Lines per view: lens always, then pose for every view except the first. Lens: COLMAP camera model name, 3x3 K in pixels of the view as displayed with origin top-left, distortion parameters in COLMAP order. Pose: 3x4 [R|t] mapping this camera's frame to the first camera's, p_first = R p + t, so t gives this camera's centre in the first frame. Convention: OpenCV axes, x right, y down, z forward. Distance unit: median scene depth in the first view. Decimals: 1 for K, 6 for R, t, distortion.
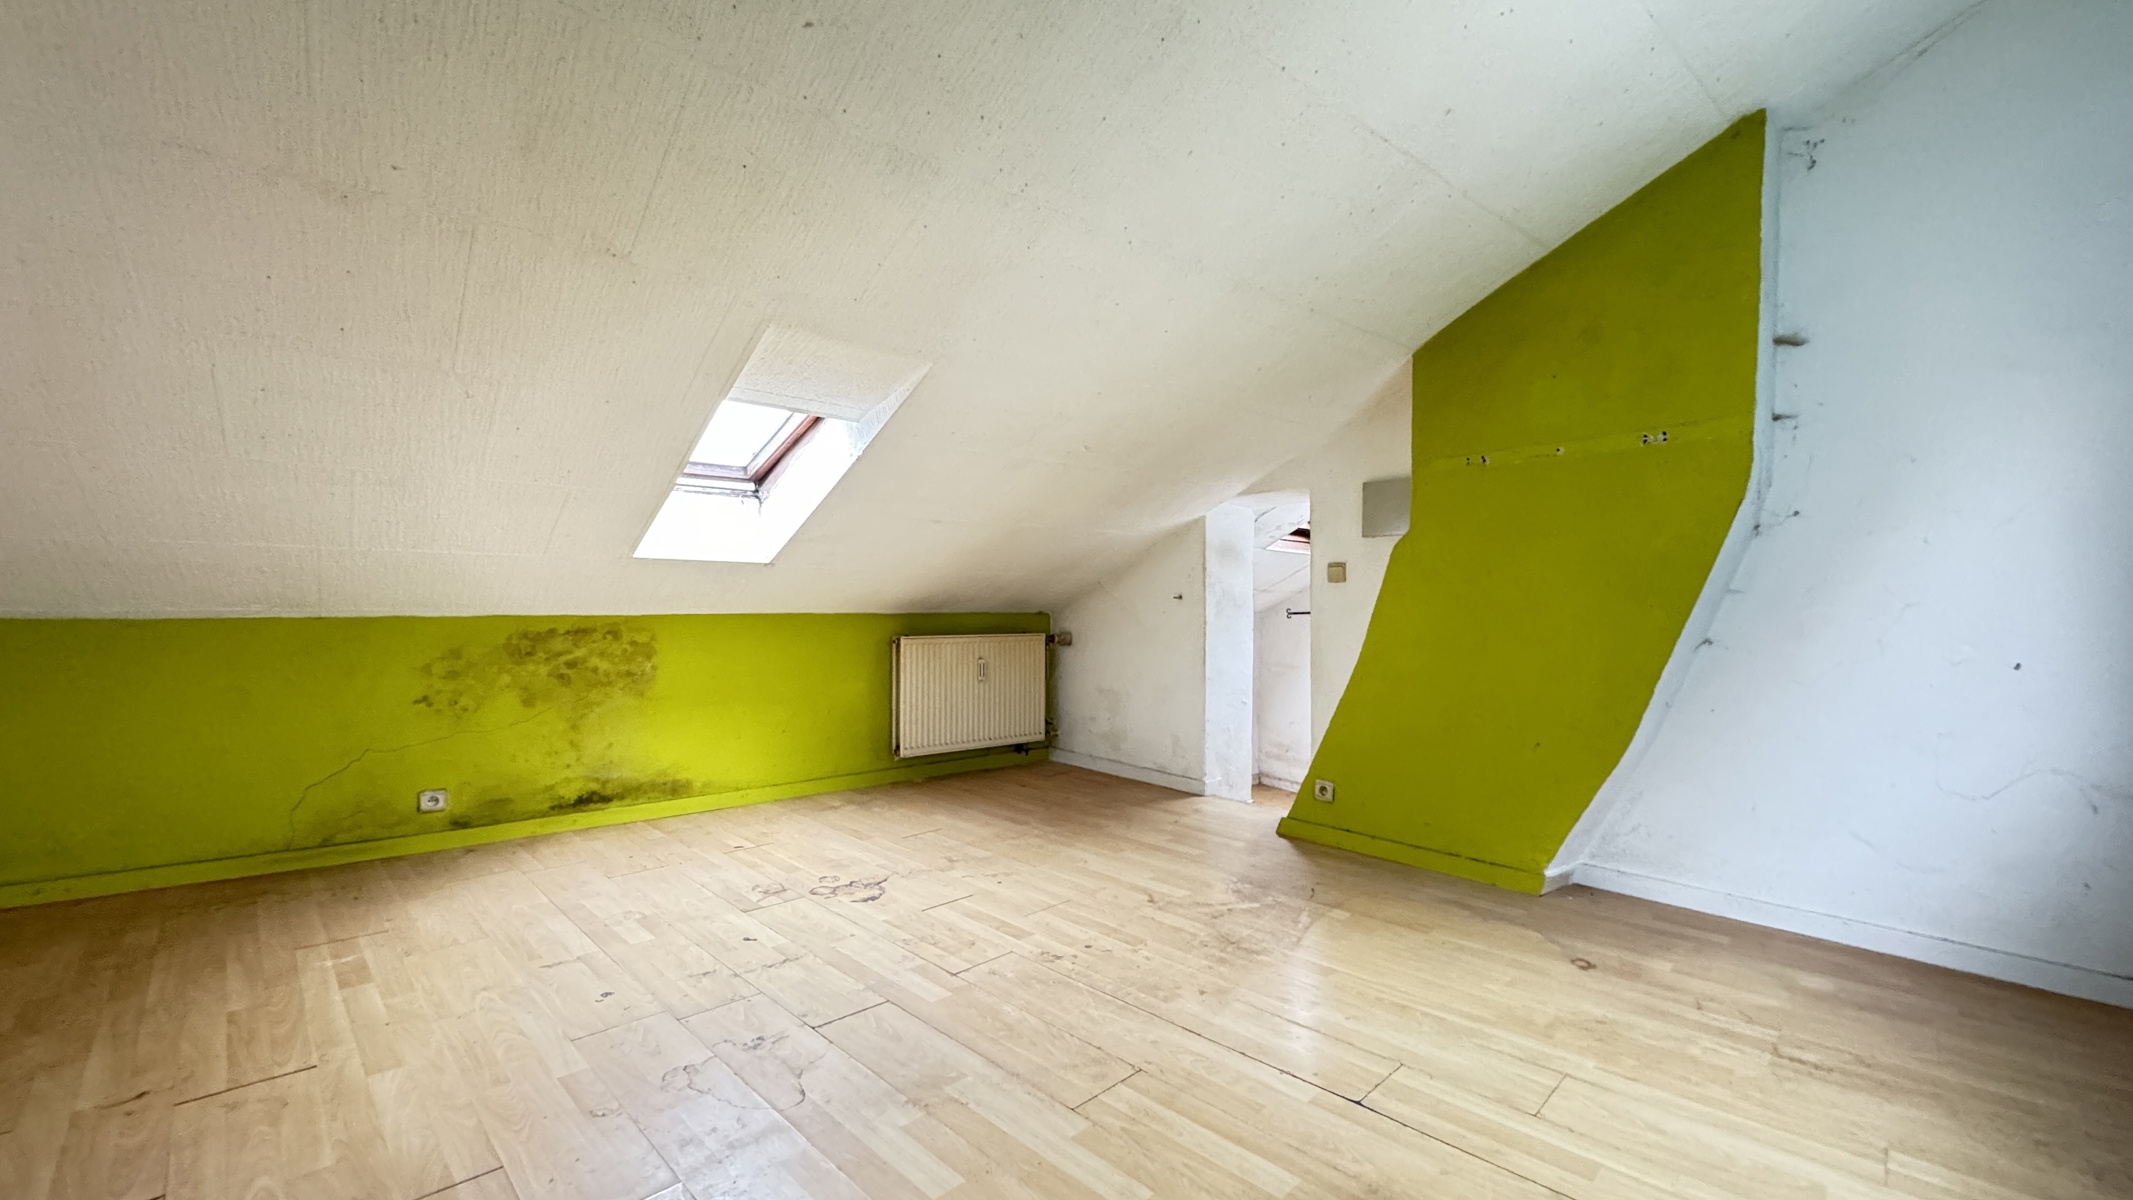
lens RADIAL K [[843.2, 0, 1066.3], [0, 843.2, 603.0], [0, 0, 1]] dist [-0.002471, -0.000116]
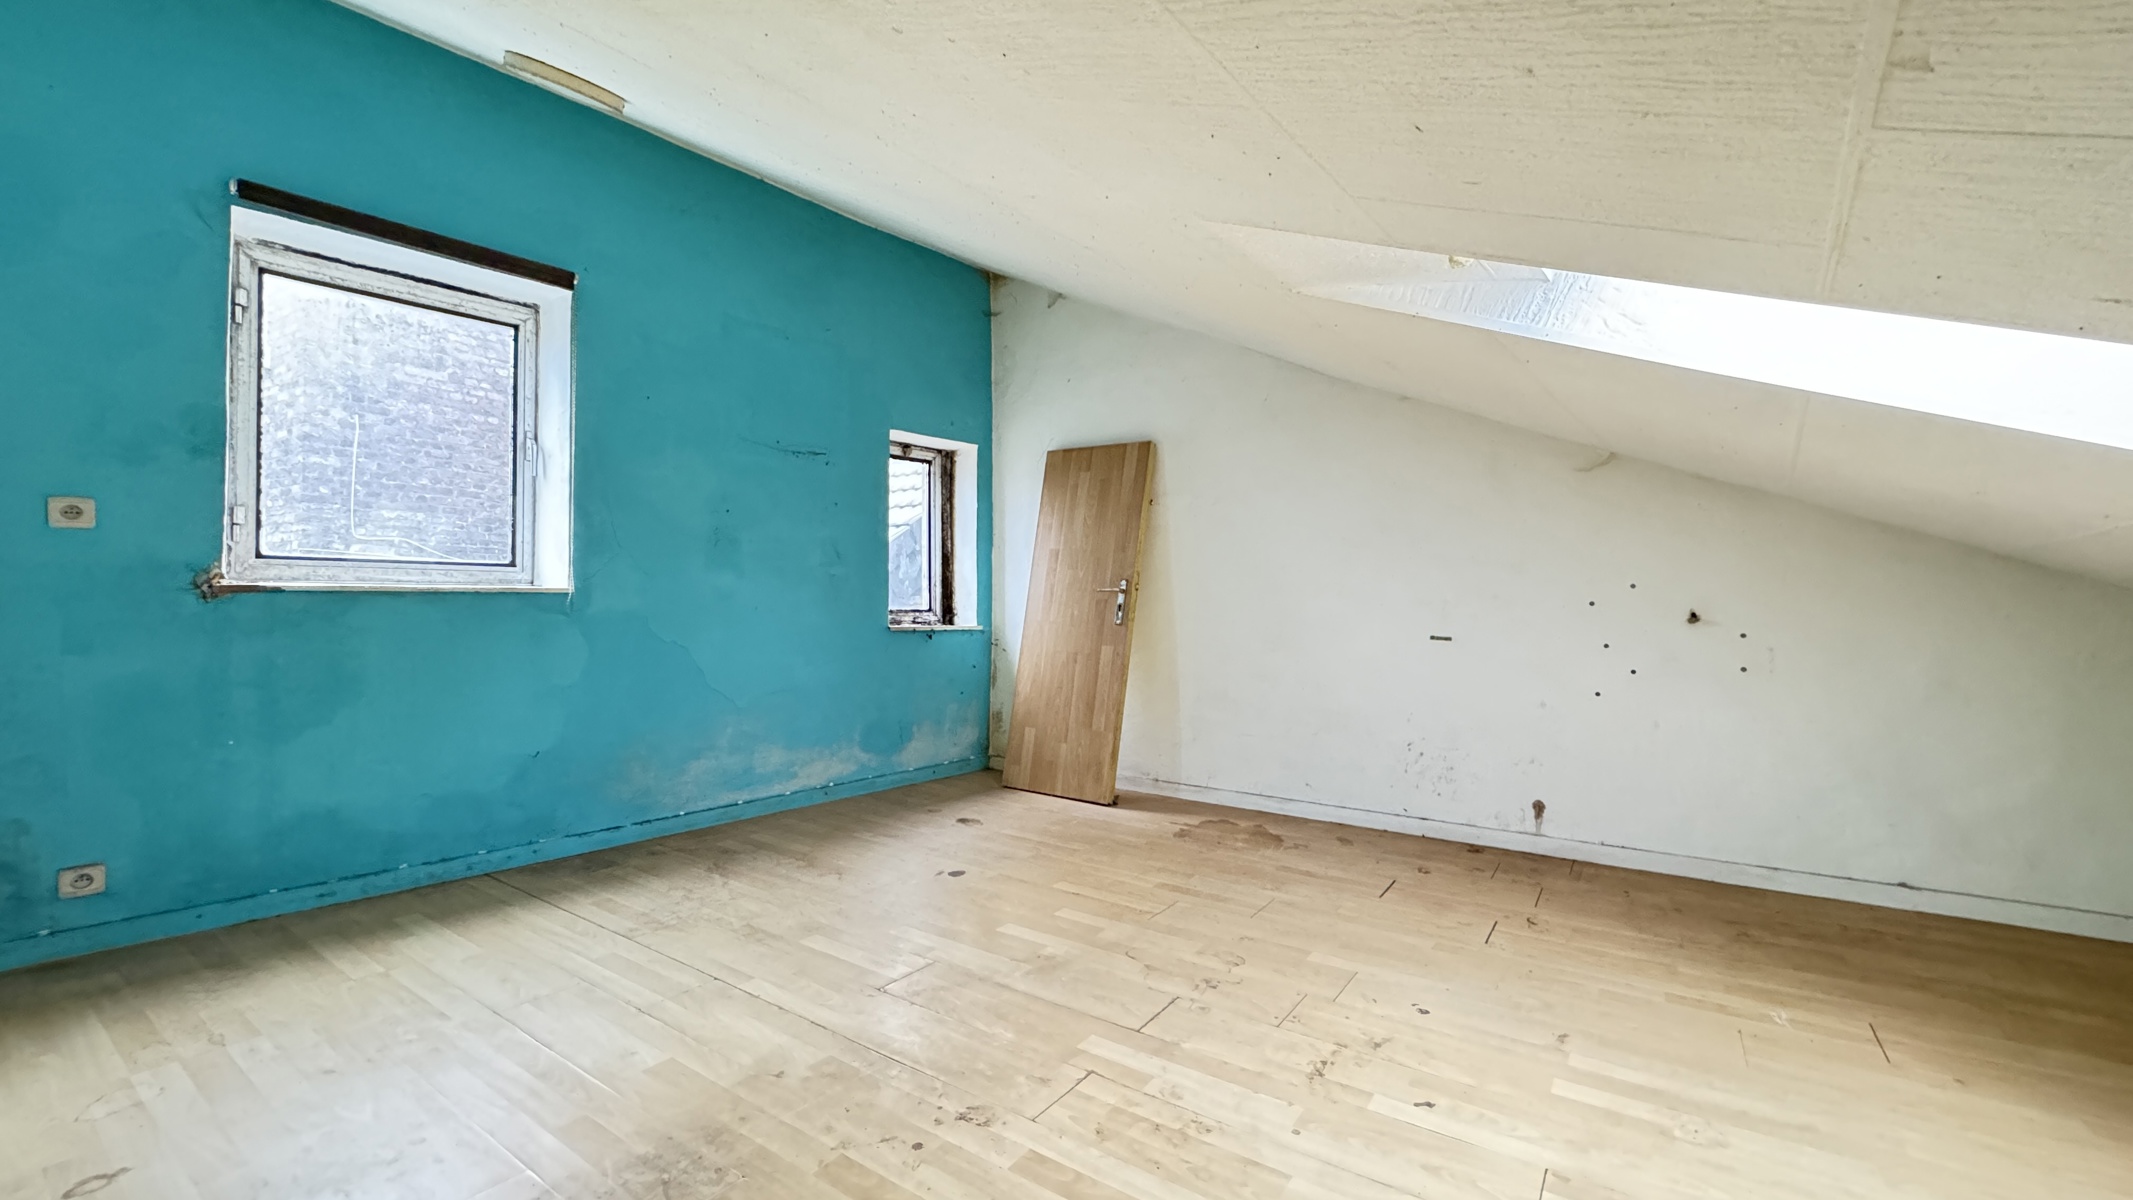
lens RADIAL K [[843.2, 0, 1063.6], [0, 843.2, 608.4], [0, 0, 1]] dist [-0.002471, -0.000116]
pose [[-0.984338, -0.012781, -0.175827, 0.038171], [-0.012743, 0.999918, -0.001348, 0.005715], [0.175830, 0.000914, -0.984420, 1.806253]]
